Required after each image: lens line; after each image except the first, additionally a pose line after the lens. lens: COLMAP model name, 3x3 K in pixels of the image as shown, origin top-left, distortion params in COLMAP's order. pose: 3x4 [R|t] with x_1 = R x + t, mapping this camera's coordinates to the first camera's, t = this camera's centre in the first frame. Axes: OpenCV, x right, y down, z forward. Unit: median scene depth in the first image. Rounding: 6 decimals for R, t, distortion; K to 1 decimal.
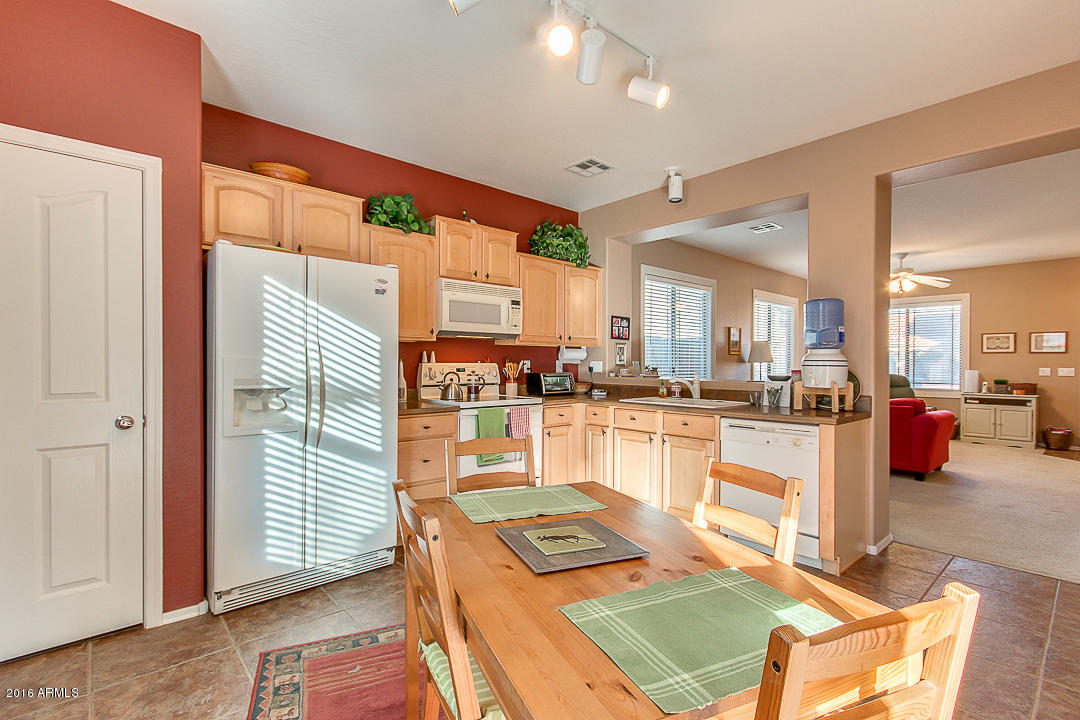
lens RADIAL K [[521.9, 0, 537.9], [0, 521.9, 358.5], [0, 0, 1]] dist [0.014509, 0.000933]
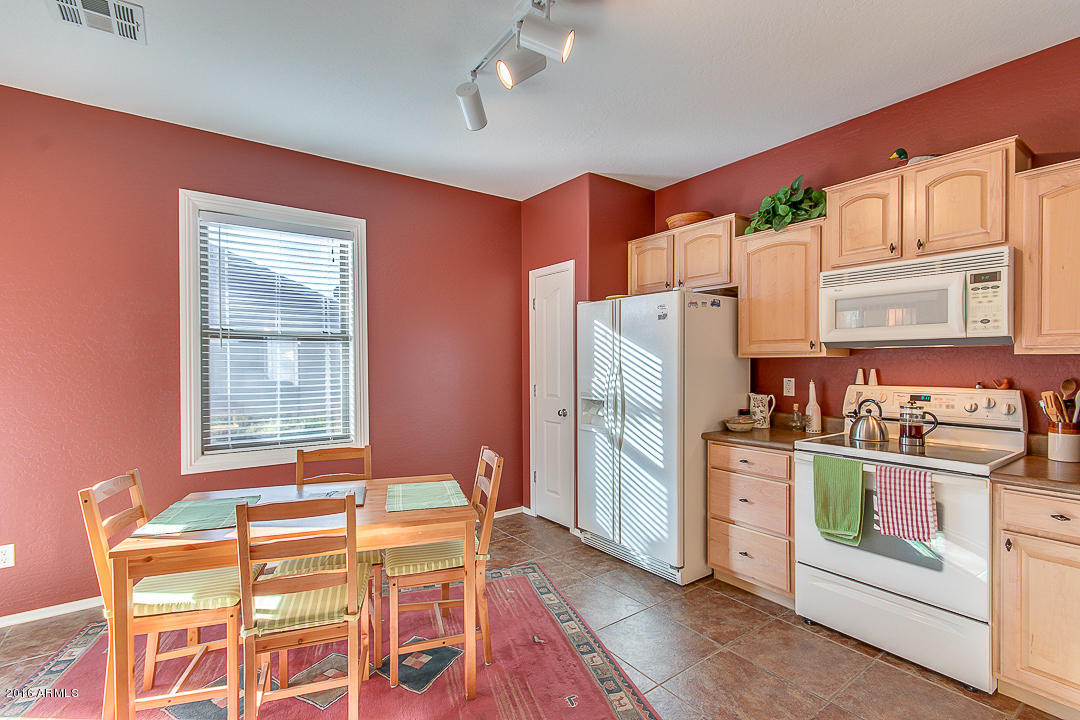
lens RADIAL K [[521.9, 0, 542.5], [0, 521.9, 361.9], [0, 0, 1]] dist [0.014509, 0.000933]
pose [[-0.125380, -0.004902, -0.992097, 0.778585], [0.010974, 0.999920, -0.006328, -0.032844], [0.992048, -0.011681, -0.125316, 0.896858]]
